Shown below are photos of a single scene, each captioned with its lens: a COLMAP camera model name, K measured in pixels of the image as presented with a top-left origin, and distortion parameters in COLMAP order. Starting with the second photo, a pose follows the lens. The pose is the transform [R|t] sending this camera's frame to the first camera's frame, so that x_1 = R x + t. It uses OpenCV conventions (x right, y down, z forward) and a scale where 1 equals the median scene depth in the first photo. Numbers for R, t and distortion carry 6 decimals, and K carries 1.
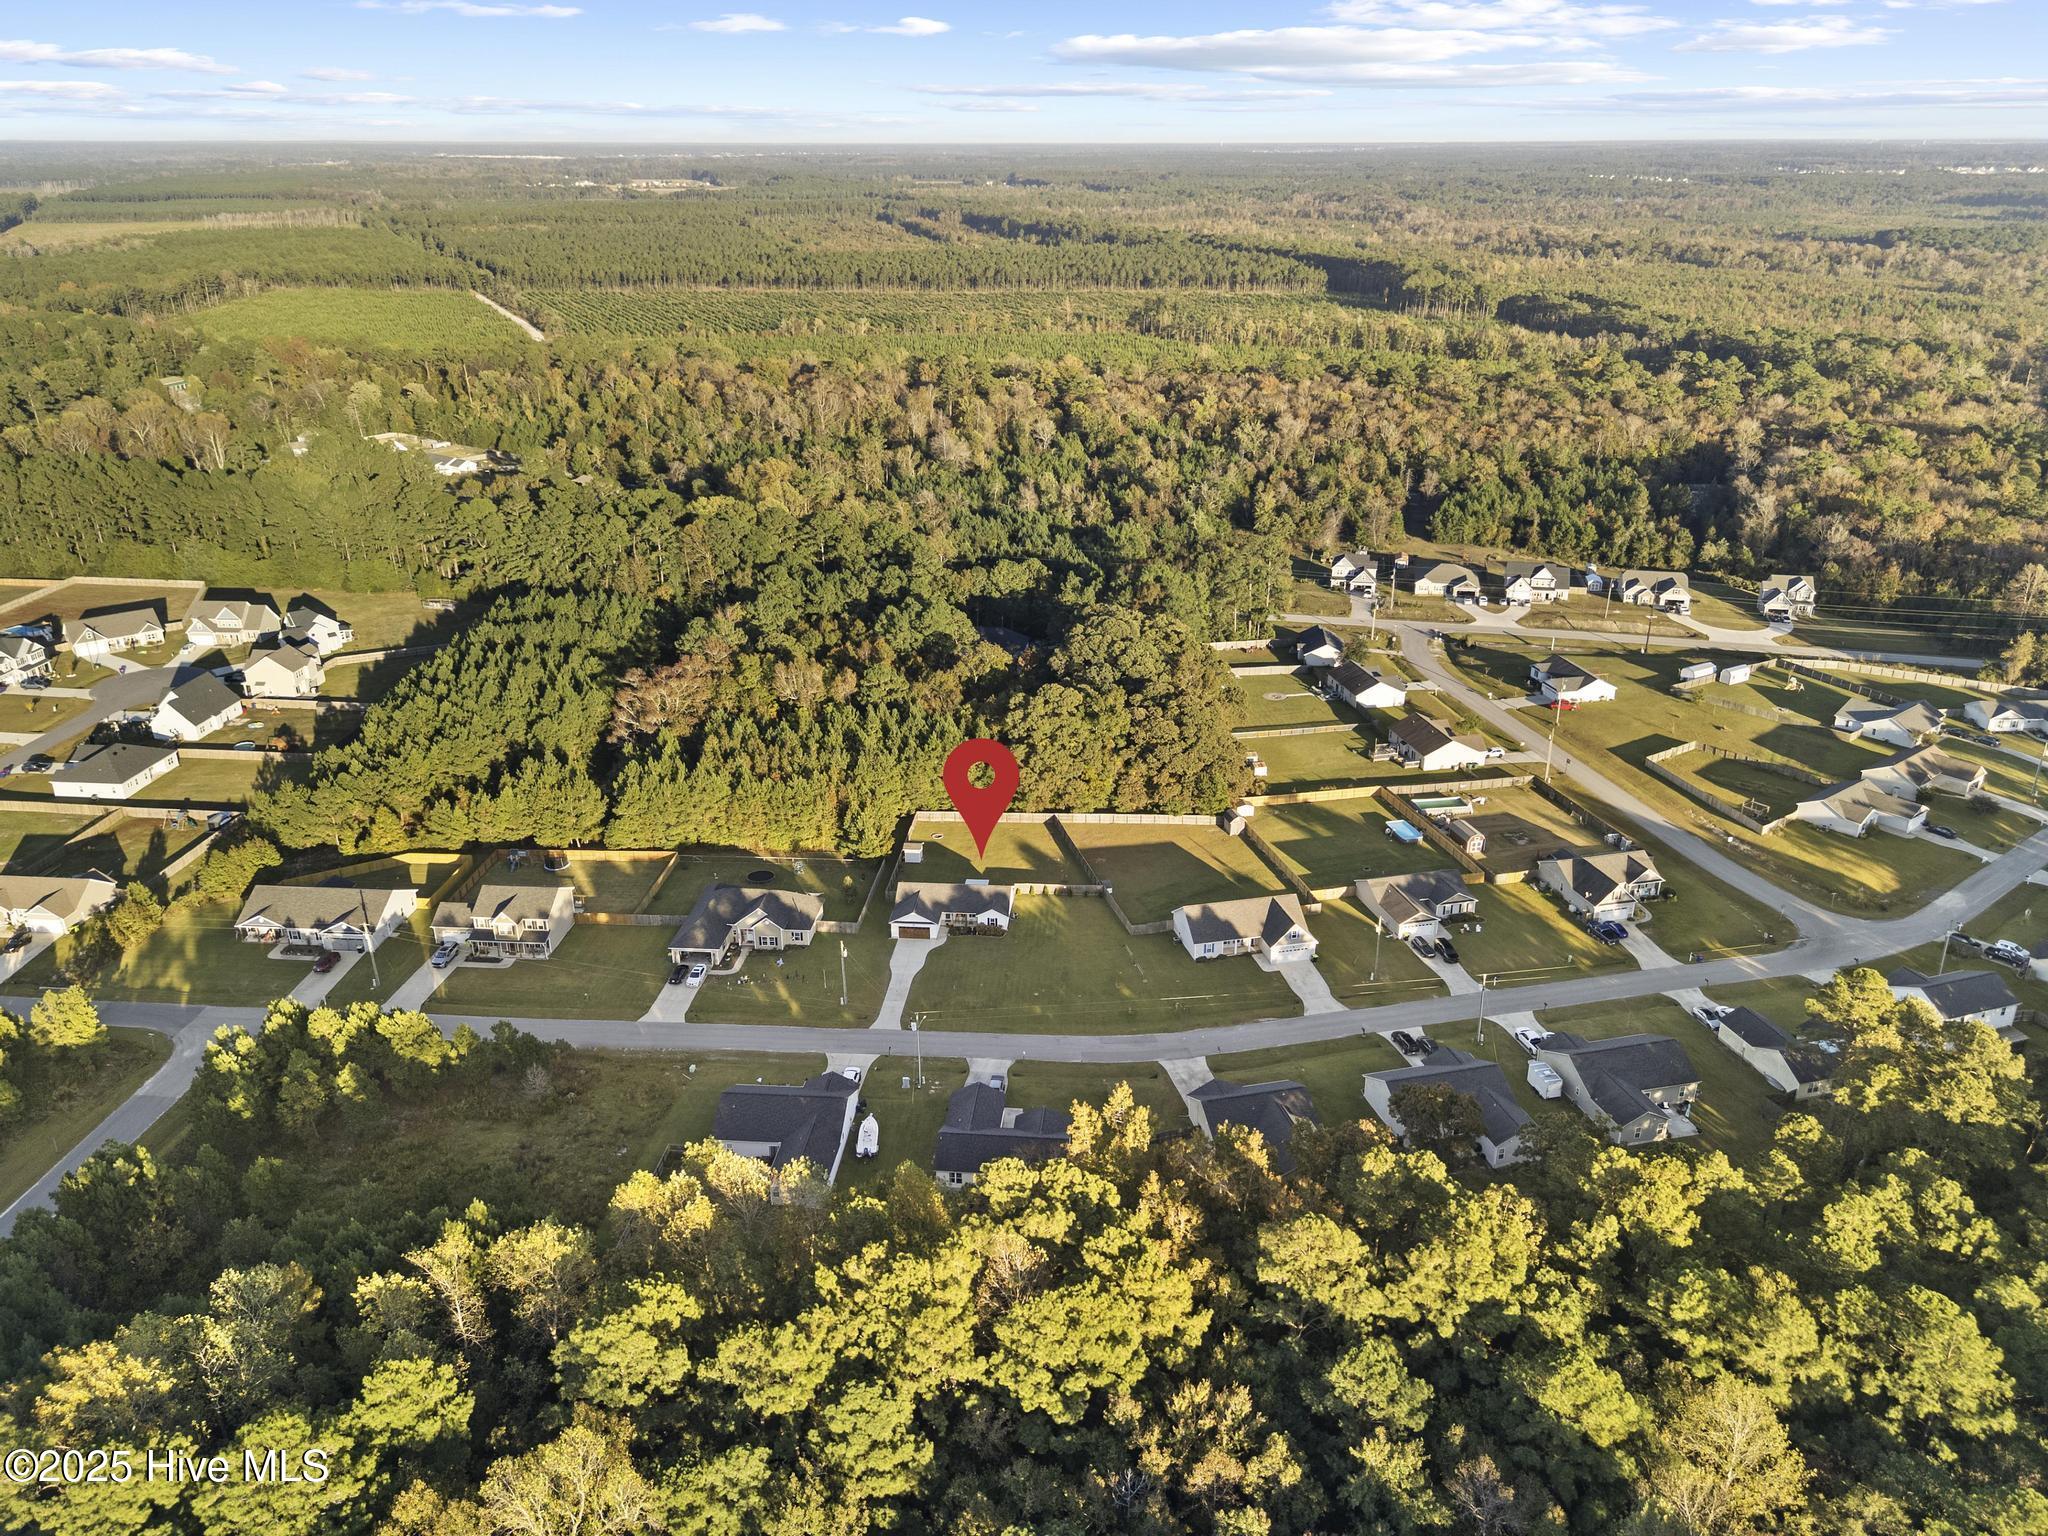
lens RADIAL K [[1497.4, 0, 1027.3], [0, 1497.4, 810.4], [0, 0, 1]] dist [0.039879, -0.027992]
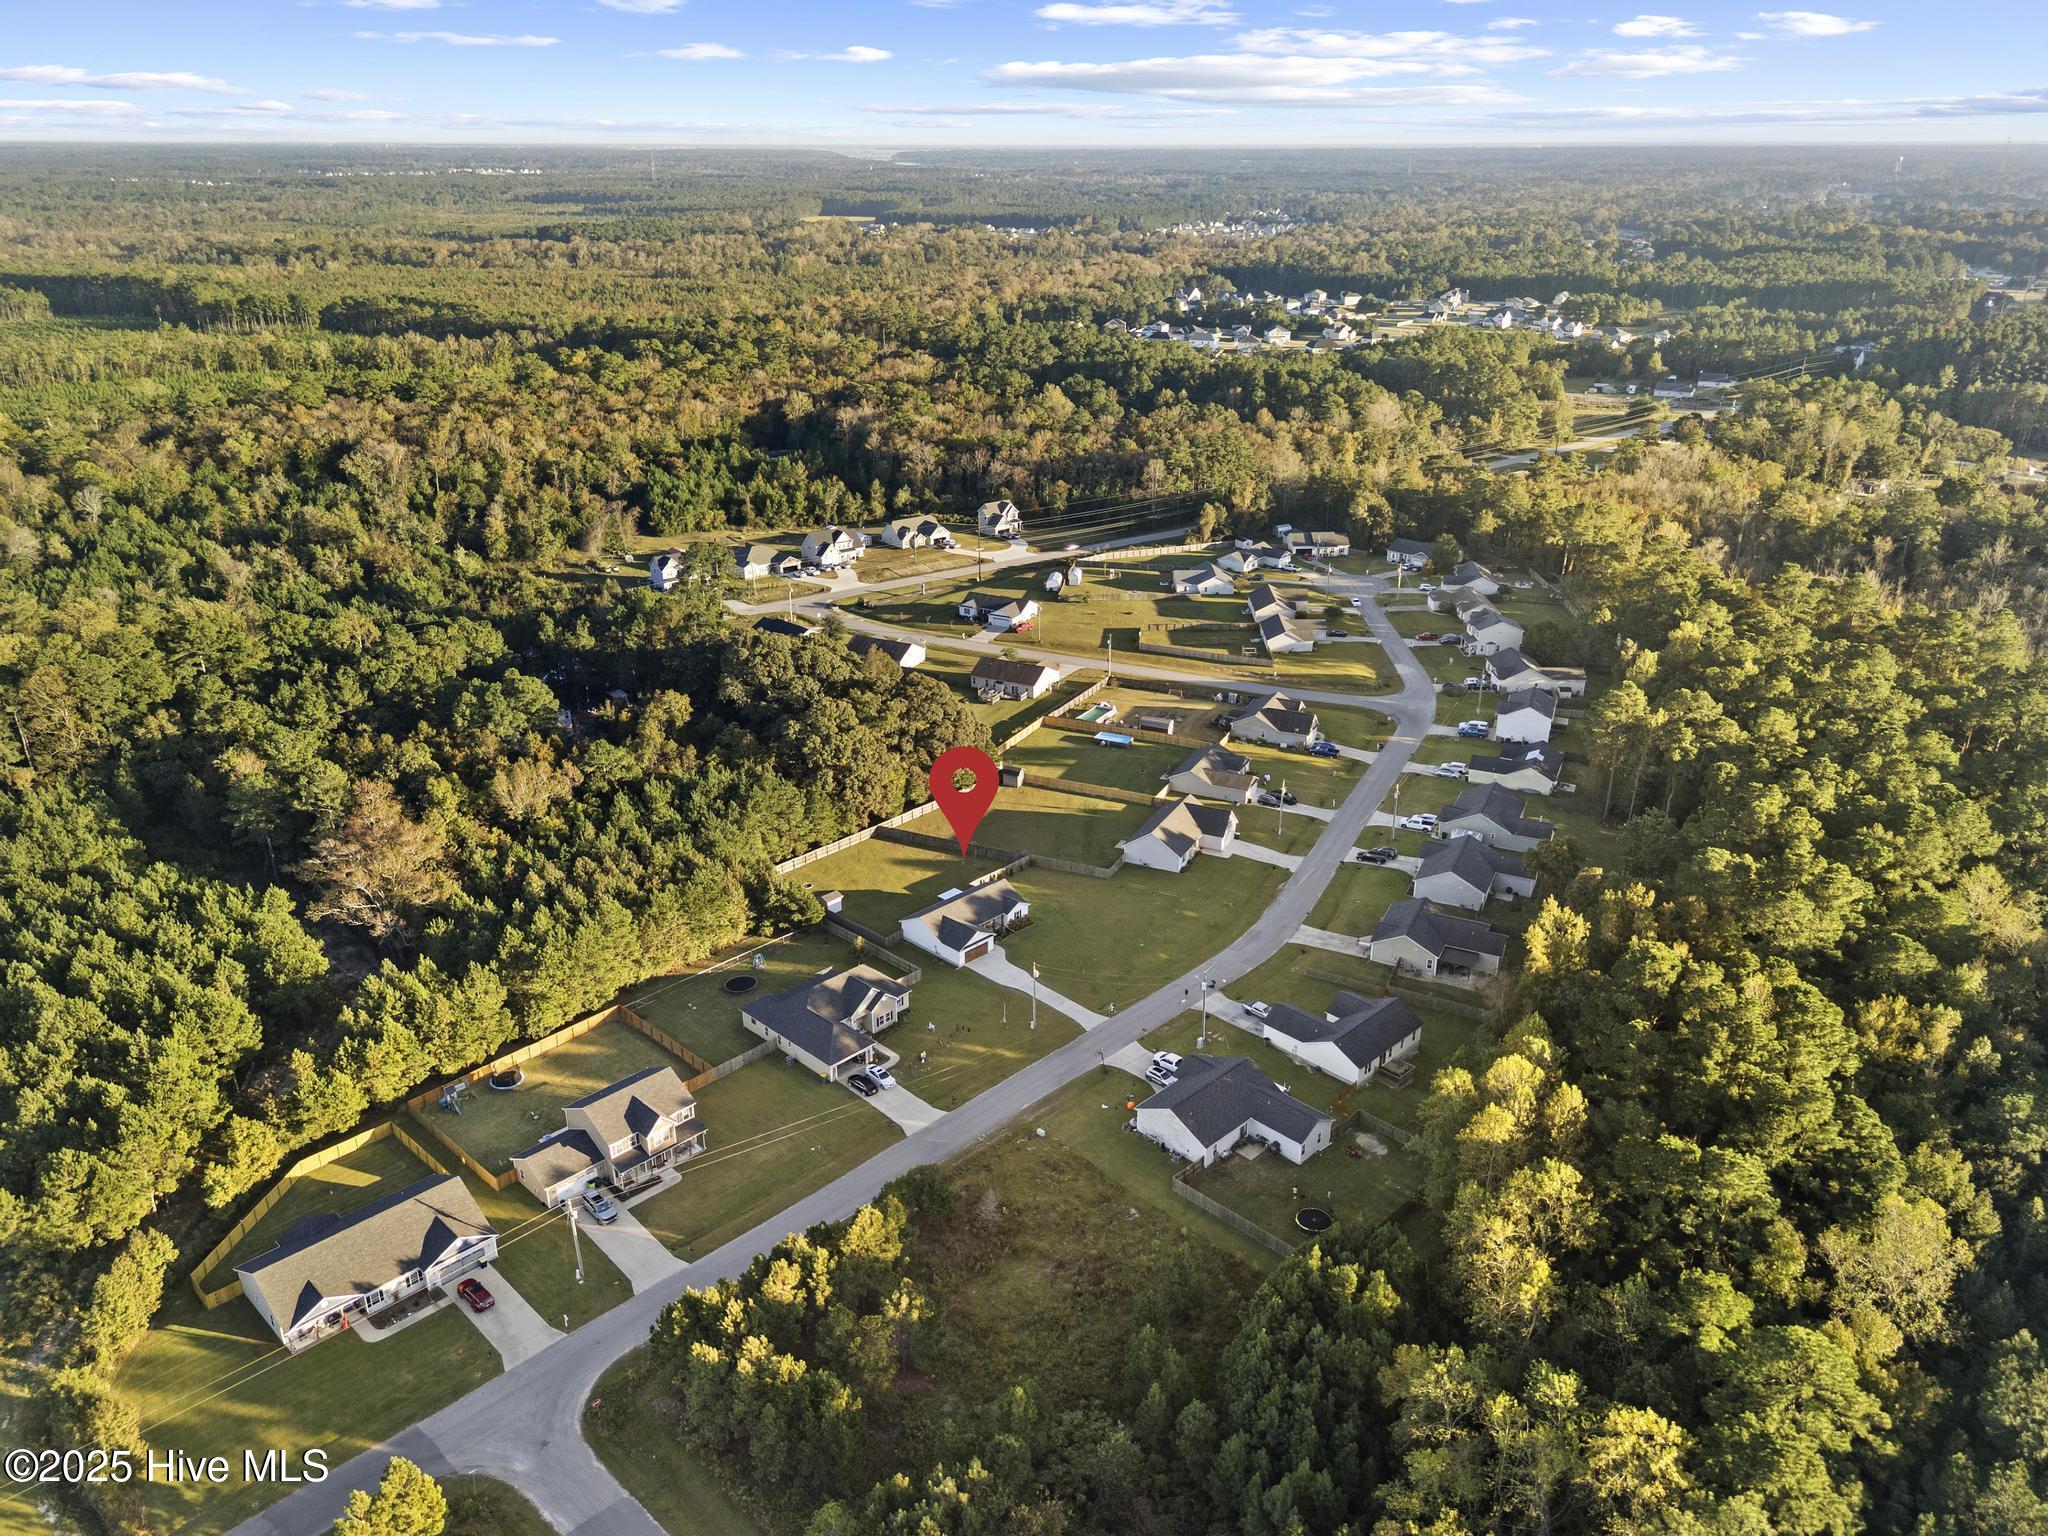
lens RADIAL K [[1495.0, 0, 1031.0], [0, 1495.0, 787.1], [0, 0, 1]] dist [0.086440, -0.086687]
pose [[0.639205, -0.302900, 0.706872, -0.609336], [0.314434, 0.941763, 0.119218, -0.107640], [-0.701818, 0.146060, 0.697222, 0.234832]]
